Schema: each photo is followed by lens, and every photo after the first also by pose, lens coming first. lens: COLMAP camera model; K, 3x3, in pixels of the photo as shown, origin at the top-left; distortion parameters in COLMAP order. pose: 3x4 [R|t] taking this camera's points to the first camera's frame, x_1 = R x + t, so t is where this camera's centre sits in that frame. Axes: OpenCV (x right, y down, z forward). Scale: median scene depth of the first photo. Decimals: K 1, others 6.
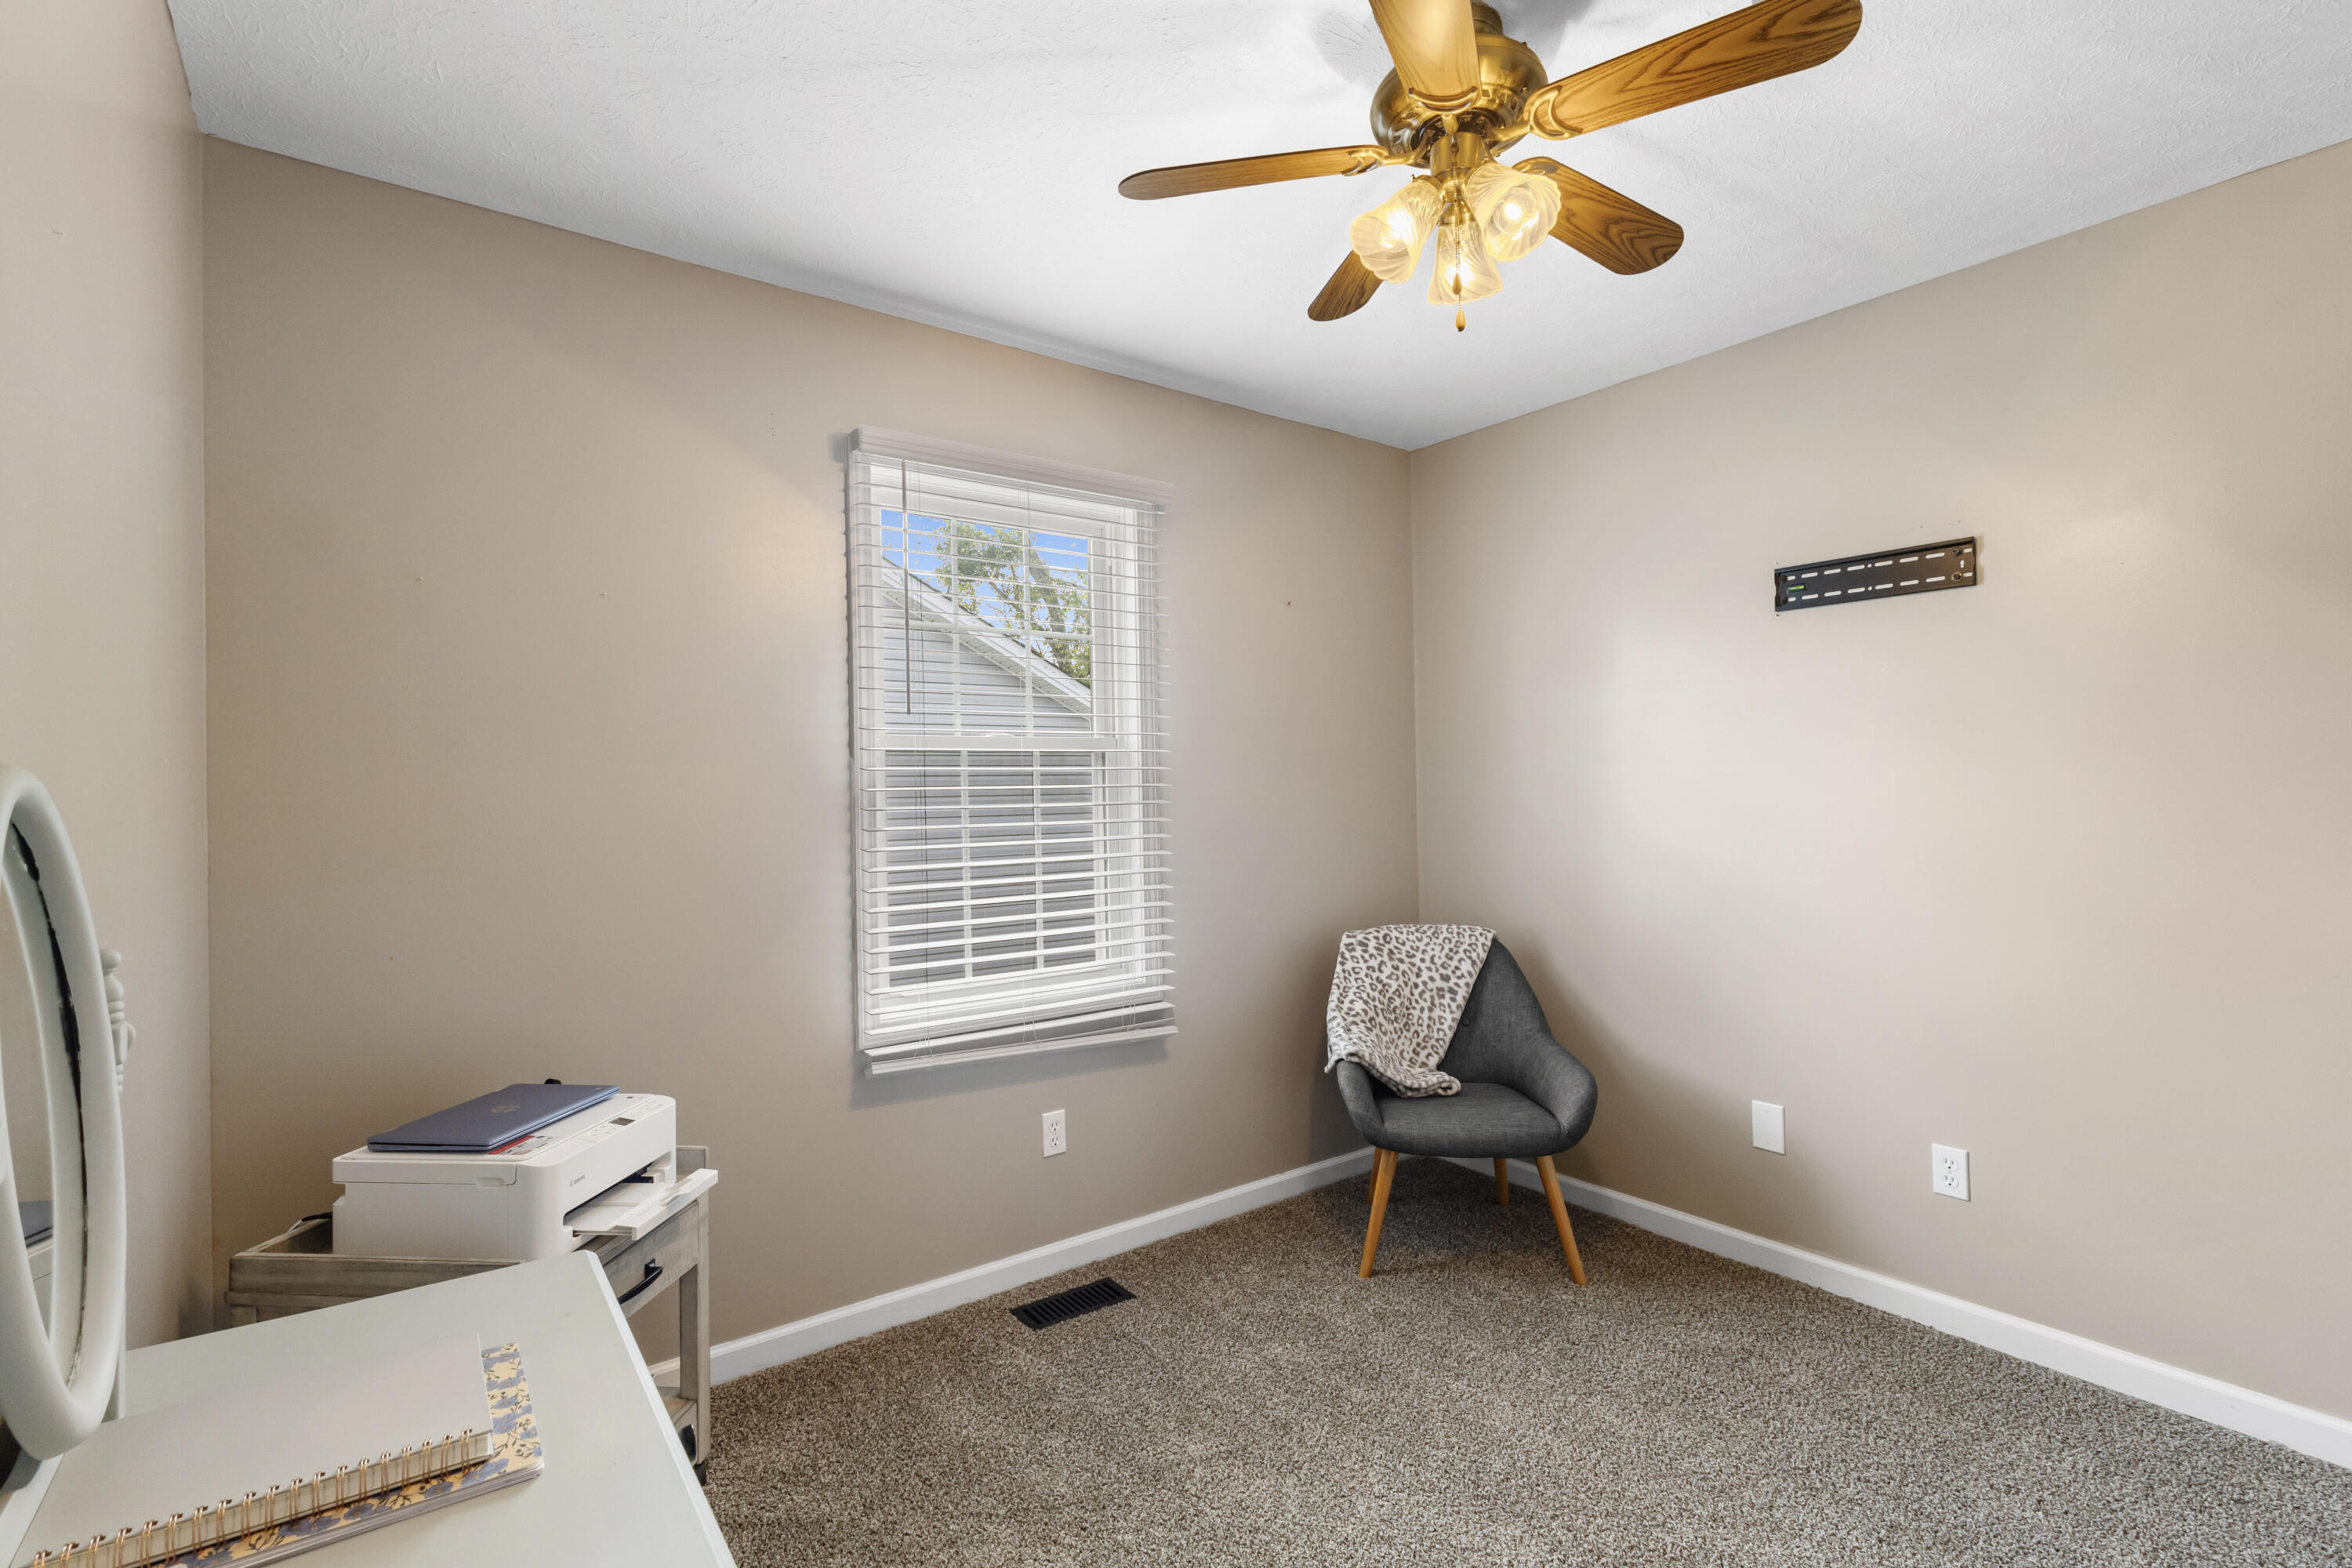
lens RADIAL K [[1082.7, 0, 1174.5], [0, 1082.7, 782.8], [0, 0, 1]] dist [0.001599, -0.000511]
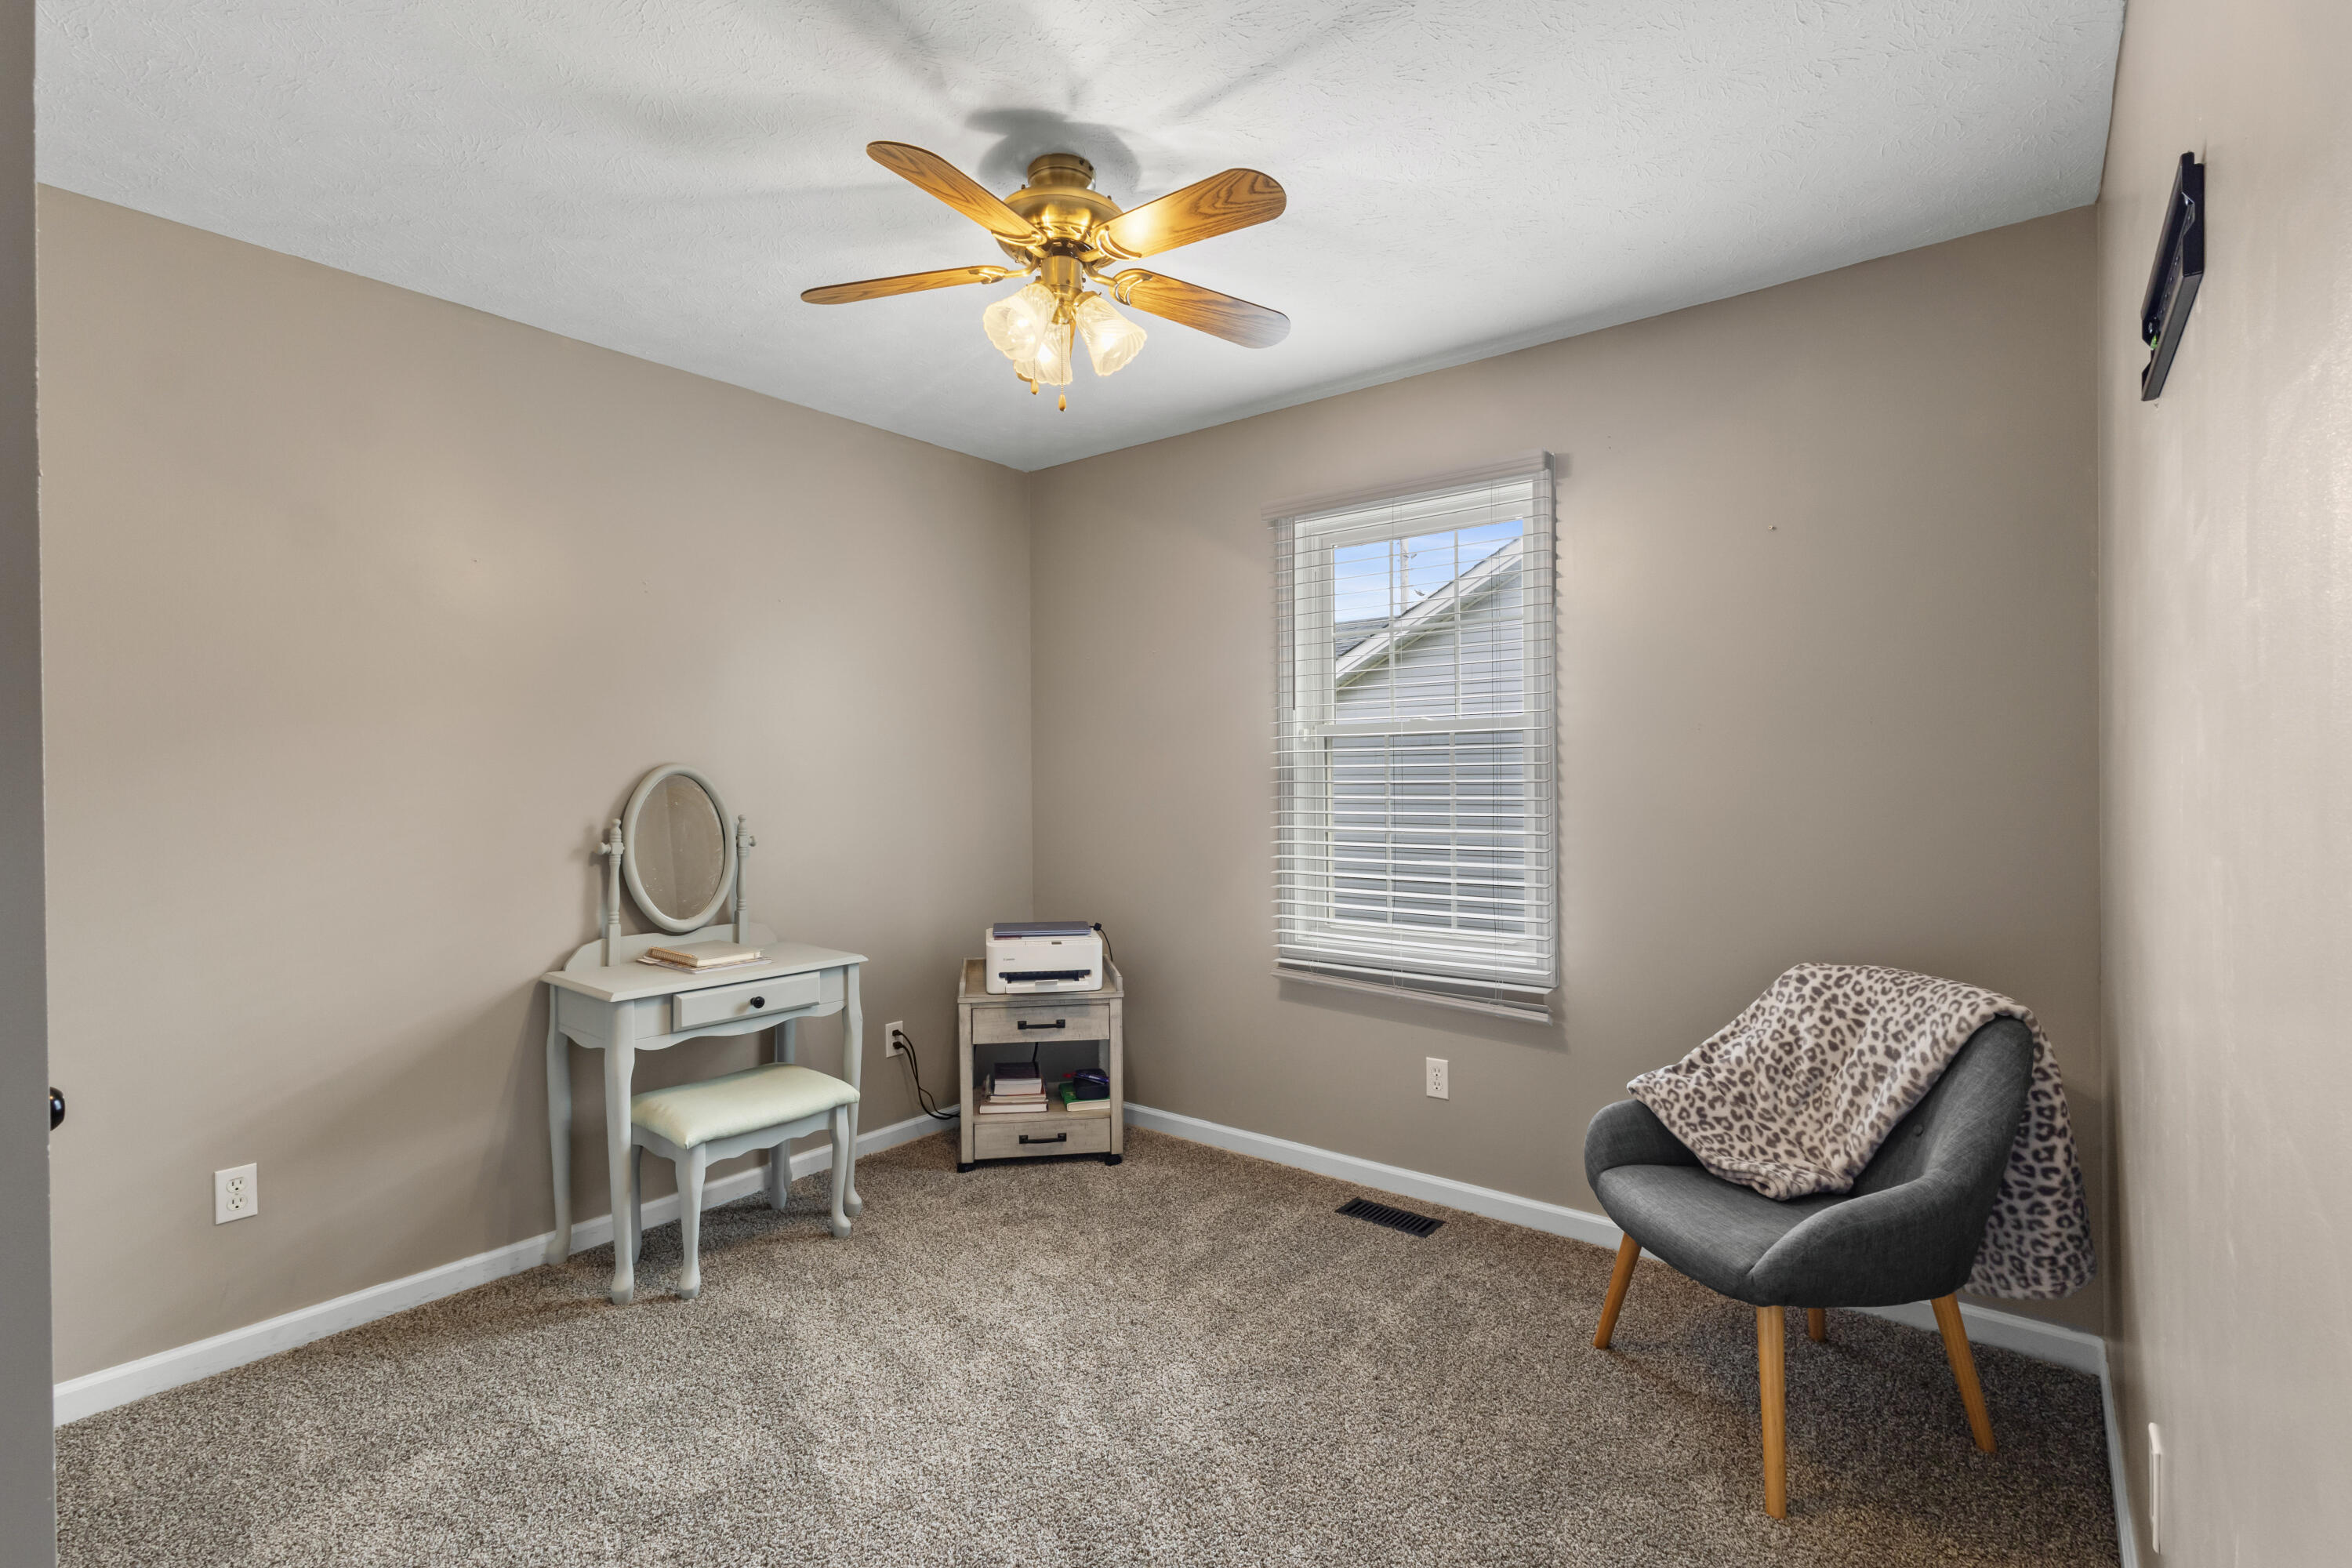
lens RADIAL K [[1082.7, 0, 1167.2], [0, 1082.7, 777.5], [0, 0, 1]] dist [0.001599, -0.000511]
pose [[0.261230, 0.017512, -0.965118, 0.780913], [-0.002467, 0.999844, 0.017475, -0.000146], [0.965274, -0.002184, 0.261232, 0.399938]]
